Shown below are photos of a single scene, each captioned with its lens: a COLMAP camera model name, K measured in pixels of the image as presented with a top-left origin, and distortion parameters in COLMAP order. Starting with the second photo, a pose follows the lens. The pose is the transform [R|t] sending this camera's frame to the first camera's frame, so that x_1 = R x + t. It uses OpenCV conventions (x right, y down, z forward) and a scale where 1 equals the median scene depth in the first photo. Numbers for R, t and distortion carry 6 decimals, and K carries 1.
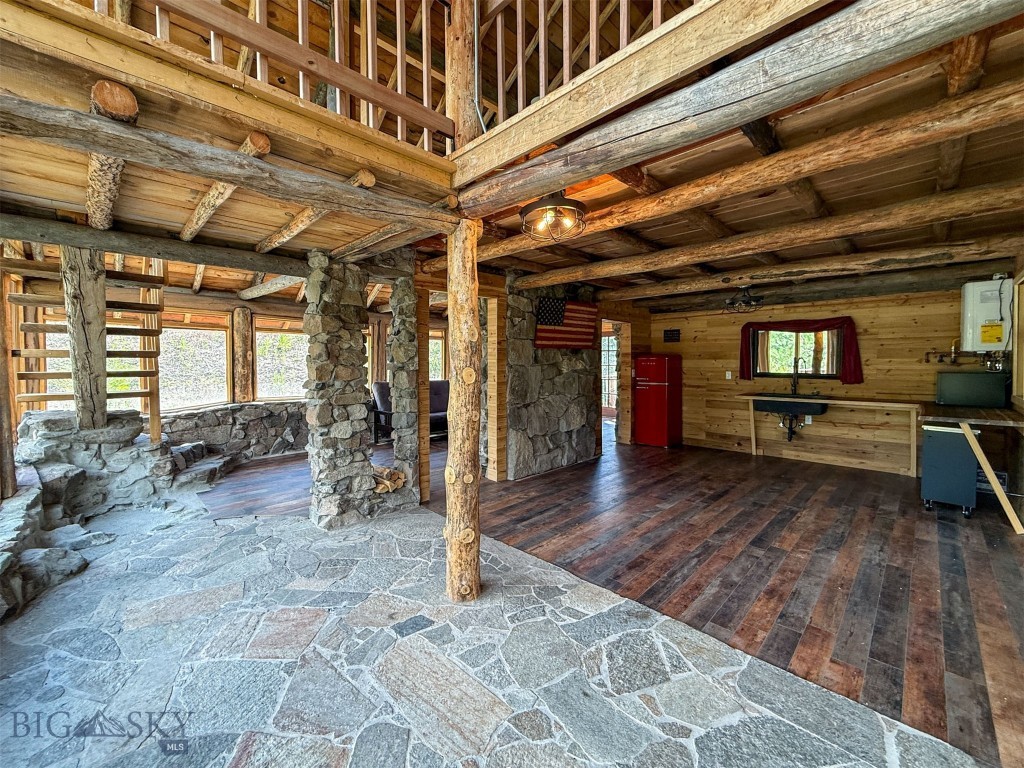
lens RADIAL K [[427.4, 0, 516.4], [0, 427.4, 368.2], [0, 0, 1]] dist [0.008214, -0.002585]
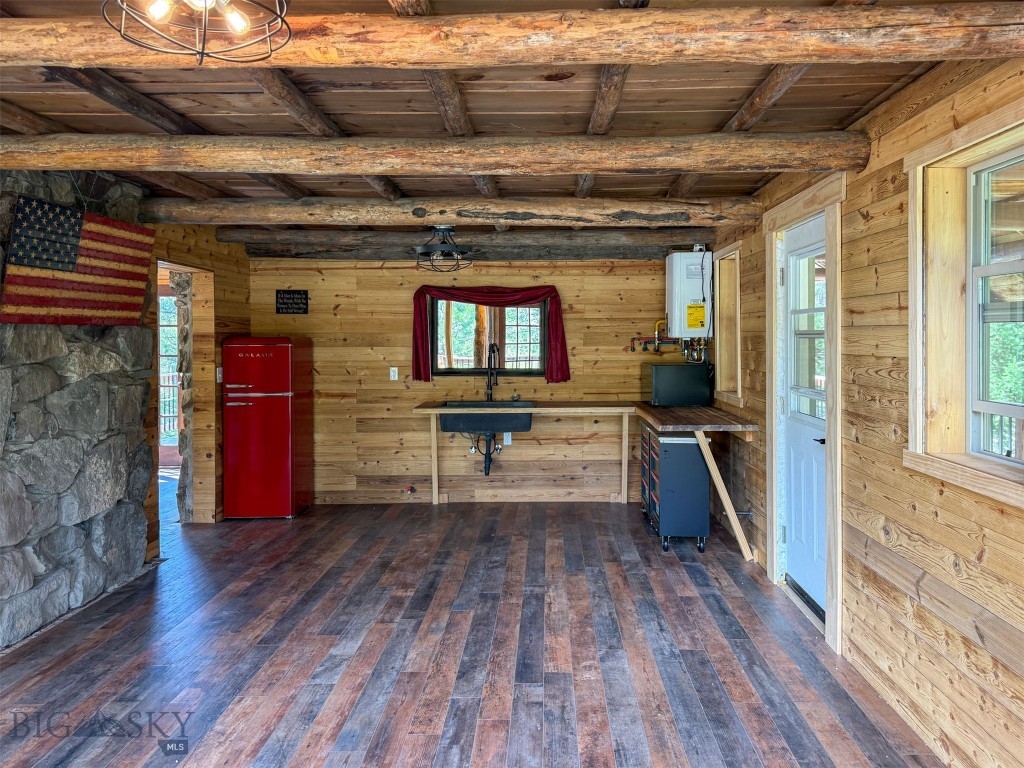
lens RADIAL K [[745.6, 0, 561.0], [0, 745.6, 334.6], [0, 0, 1]] dist [0.031974, -0.033505]
pose [[0.709287, 0.004620, 0.704904, -0.090843], [0.012291, 0.999745, -0.018921, -0.022669], [-0.704812, 0.022085, 0.709050, 0.184226]]
